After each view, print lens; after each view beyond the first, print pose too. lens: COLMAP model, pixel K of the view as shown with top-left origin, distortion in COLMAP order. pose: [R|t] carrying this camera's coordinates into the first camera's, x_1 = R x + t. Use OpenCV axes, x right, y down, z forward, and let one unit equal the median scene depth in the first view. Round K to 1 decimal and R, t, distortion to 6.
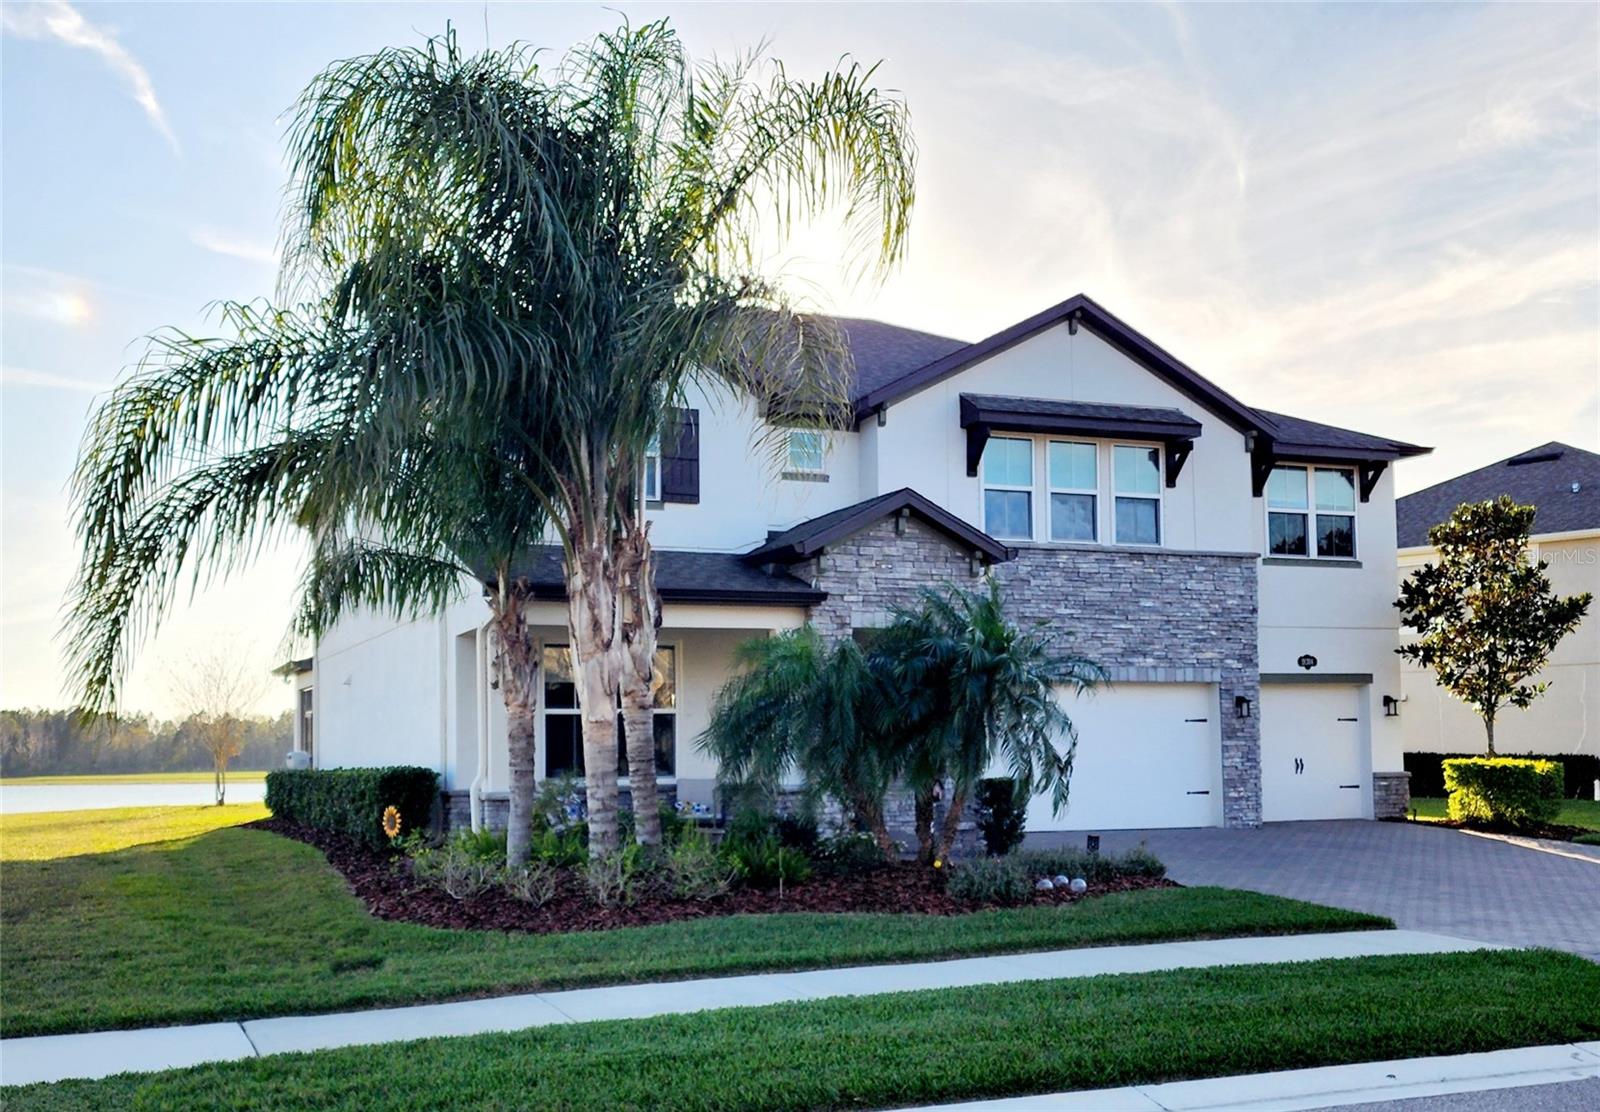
lens RADIAL K [[1663.9, 0, 720.8], [0, 1663.9, 694.6], [0, 0, 1]] dist [-0.017749, 0.000000]
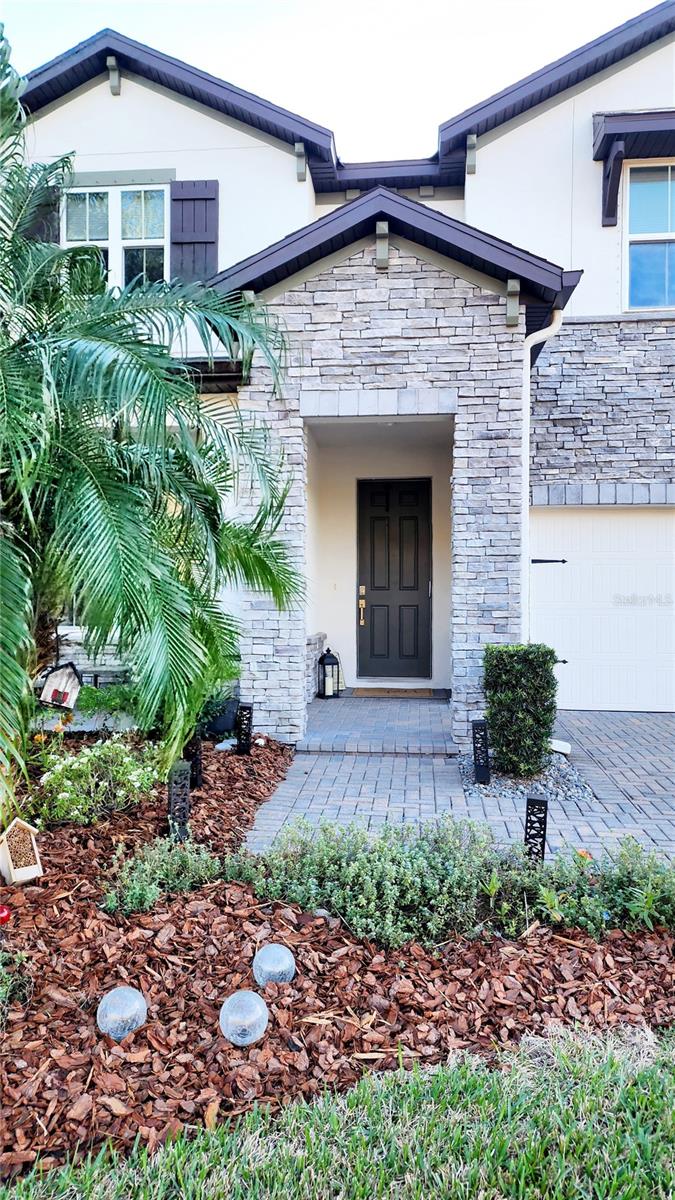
lens RADIAL K [[838.1, 0, 328.2], [0, 838.1, 636.7], [0, 0, 1]] dist [-0.009255, -0.009927]
pose [[0.888467, 0.025945, -0.458207, 0.205424], [0.007969, 0.997378, 0.071927, 0.020694], [0.458871, -0.067556, 0.885931, 0.581377]]
